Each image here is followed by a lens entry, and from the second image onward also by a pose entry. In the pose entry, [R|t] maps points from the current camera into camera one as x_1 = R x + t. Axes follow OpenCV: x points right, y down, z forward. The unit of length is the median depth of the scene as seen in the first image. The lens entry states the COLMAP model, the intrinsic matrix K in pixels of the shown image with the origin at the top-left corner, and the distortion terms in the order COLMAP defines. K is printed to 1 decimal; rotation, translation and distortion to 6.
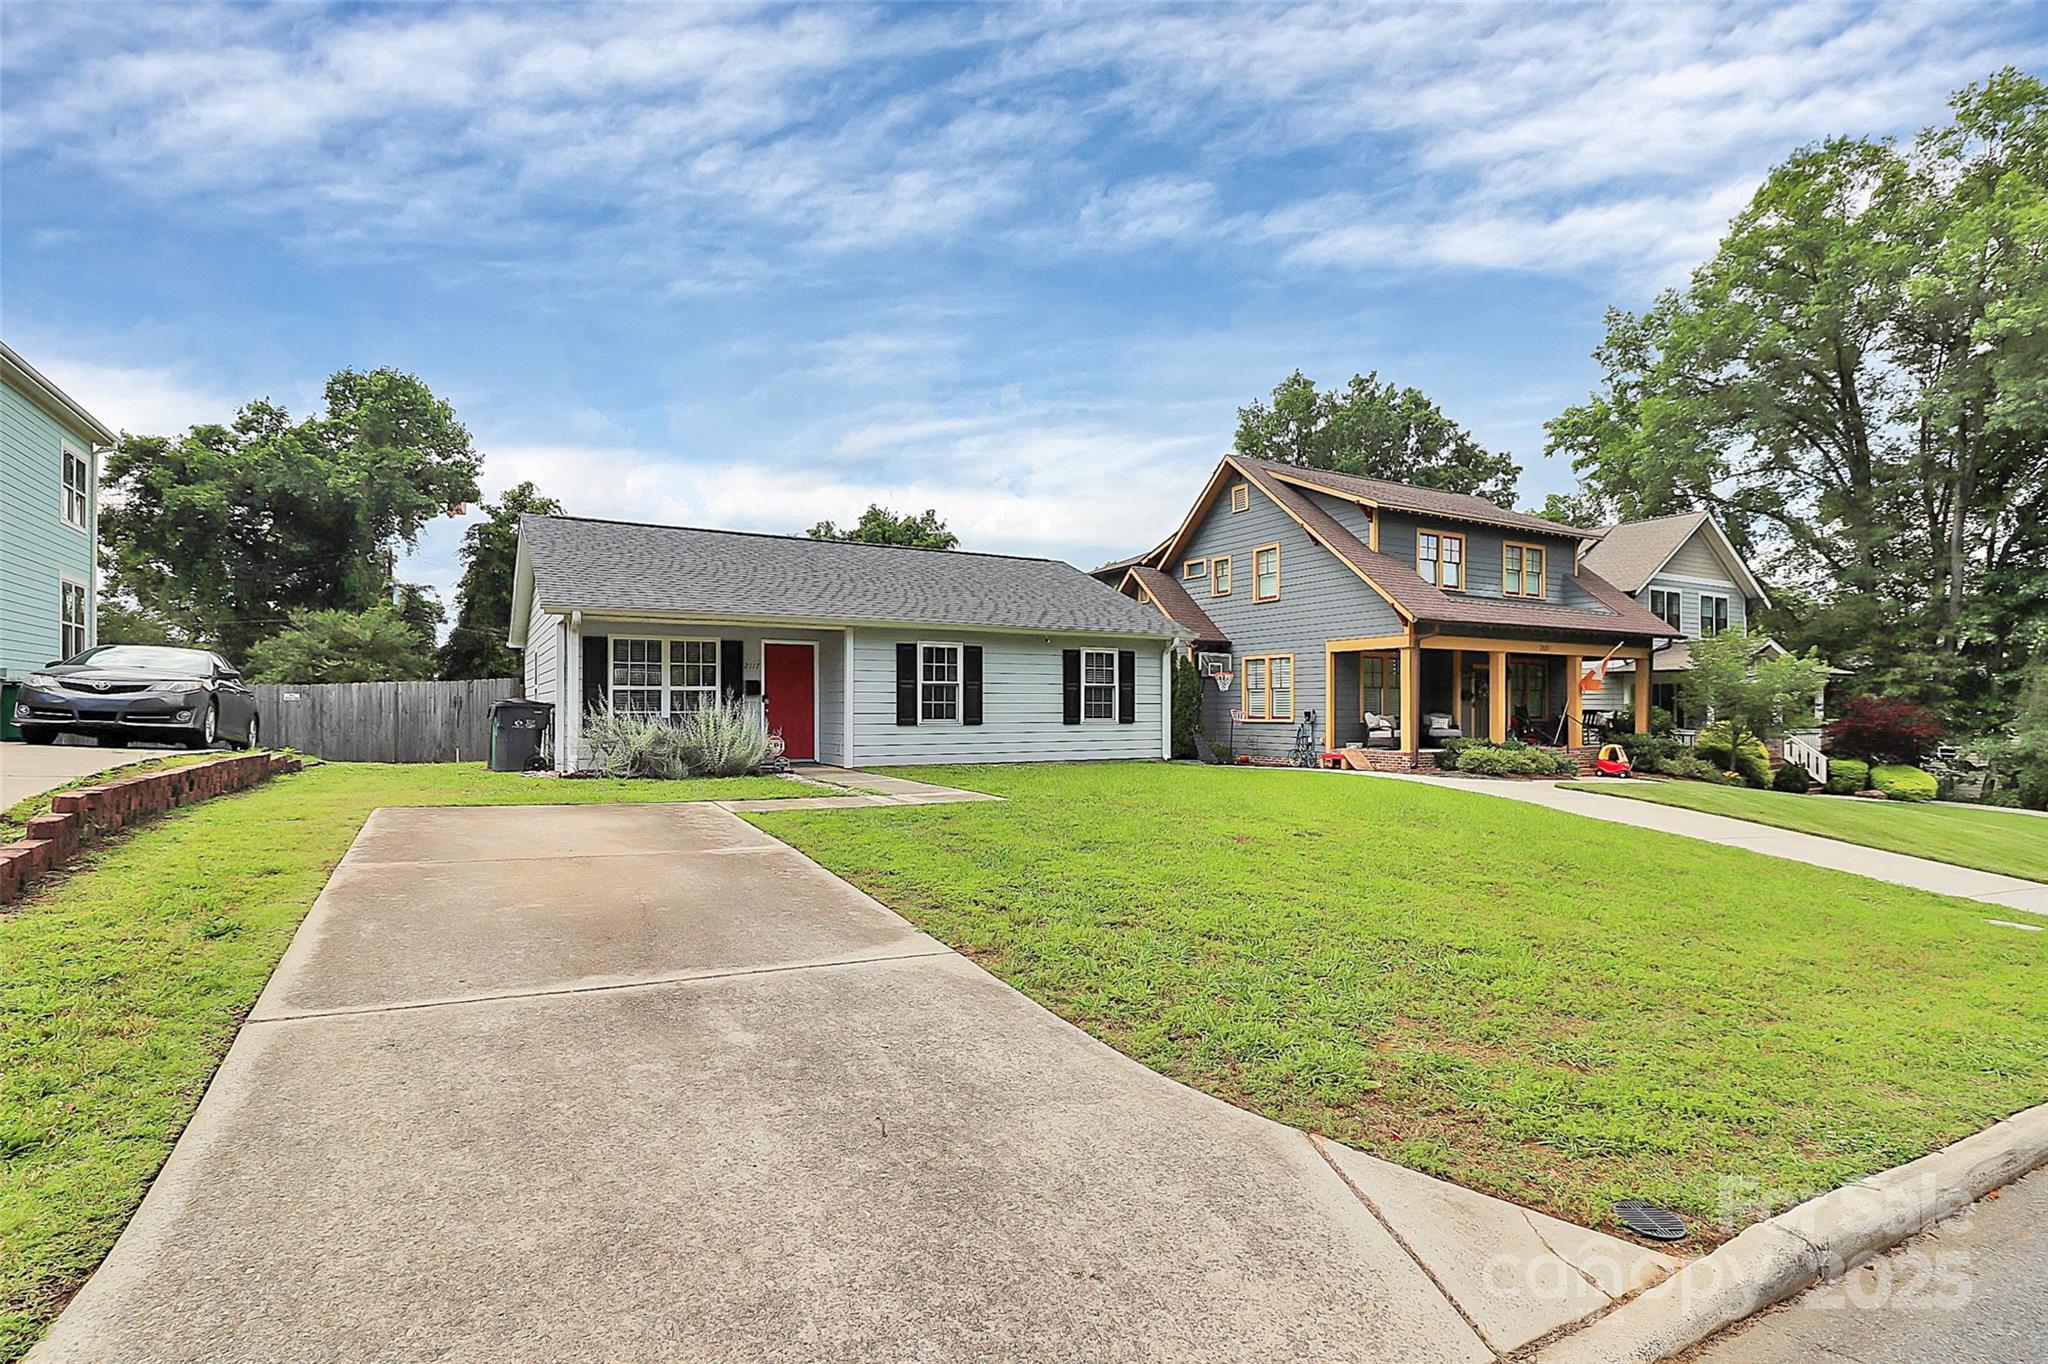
lens RADIAL K [[970.0, 0, 1016.0], [0, 970.0, 697.1], [0, 0, 1]] dist [0.001148, -0.000006]
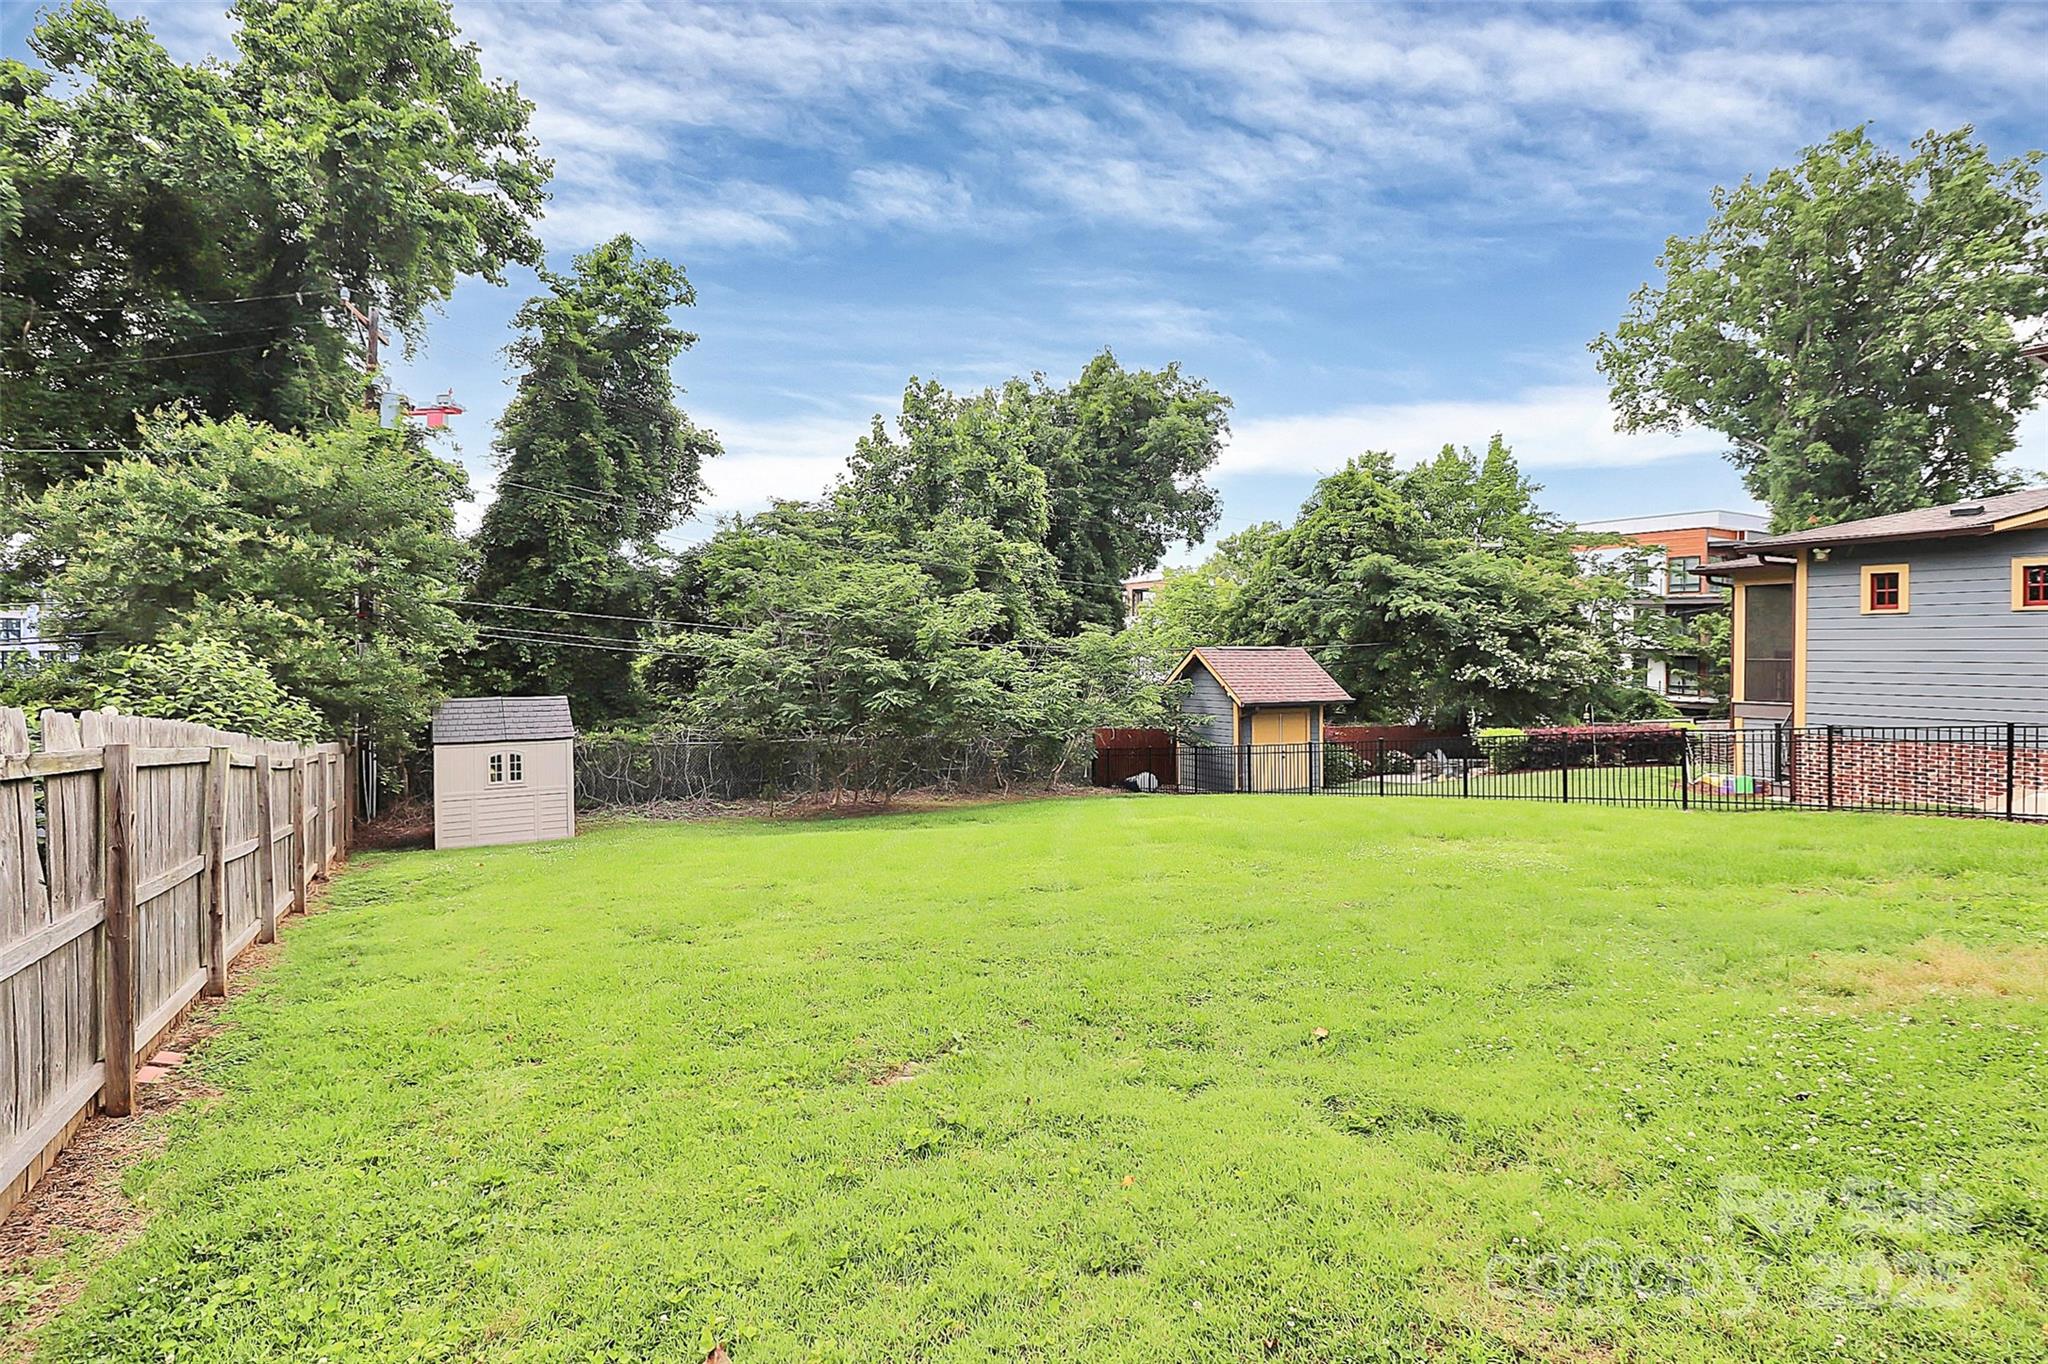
lens RADIAL K [[965.9, 0, 1021.1], [0, 965.9, 656.6], [0, 0, 1]] dist [0.002892, -0.014608]
pose [[0.999740, -0.002898, 0.022633, -0.301024], [0.002333, 0.999687, 0.024924, 0.002594], [-0.022698, -0.024864, 0.999433, 0.459664]]
